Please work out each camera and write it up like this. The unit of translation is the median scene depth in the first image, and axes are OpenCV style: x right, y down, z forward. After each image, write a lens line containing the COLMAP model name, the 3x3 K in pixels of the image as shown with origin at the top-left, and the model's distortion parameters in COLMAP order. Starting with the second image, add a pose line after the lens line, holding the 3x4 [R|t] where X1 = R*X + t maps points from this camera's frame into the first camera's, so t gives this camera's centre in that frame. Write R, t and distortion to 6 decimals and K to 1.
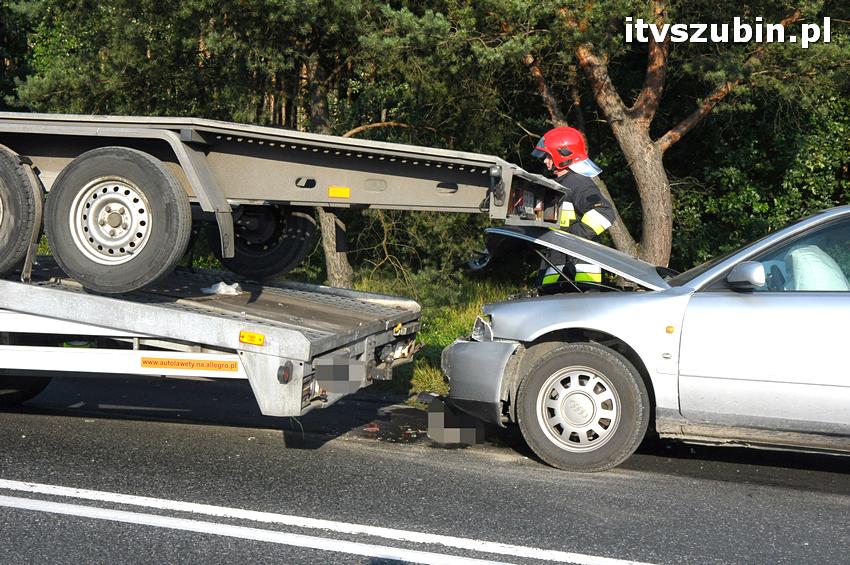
lens RADIAL K [[1284.8, 0, 425.3], [0, 1284.8, 279.7], [0, 0, 1]] dist [0.035744, 0.000000]
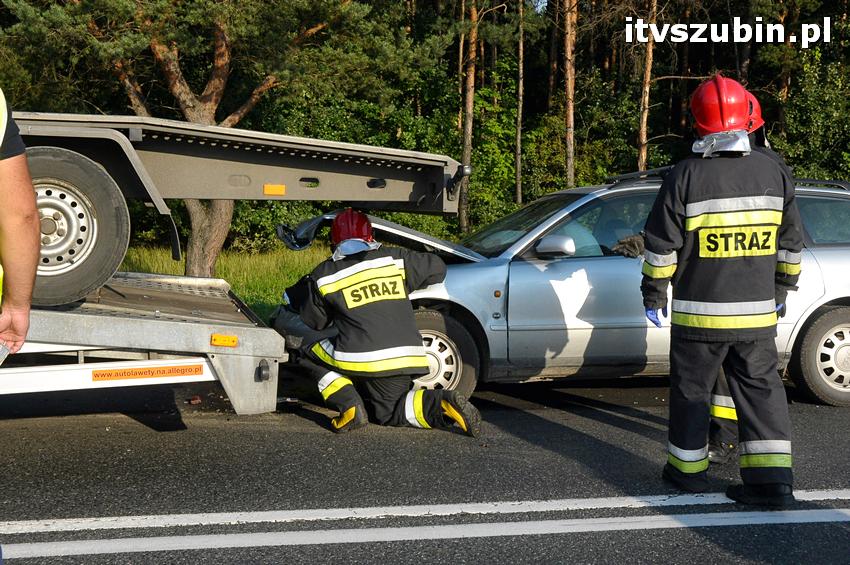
lens RADIAL K [[972.1, 0, 425.0], [0, 972.1, 286.7], [0, 0, 1]] dist [-0.020943, 0.000000]
pose [[0.868546, -0.074710, 0.489945, -0.351734], [0.042710, 0.996178, 0.076191, -0.044920], [-0.493765, -0.045250, 0.868417, 0.262912]]
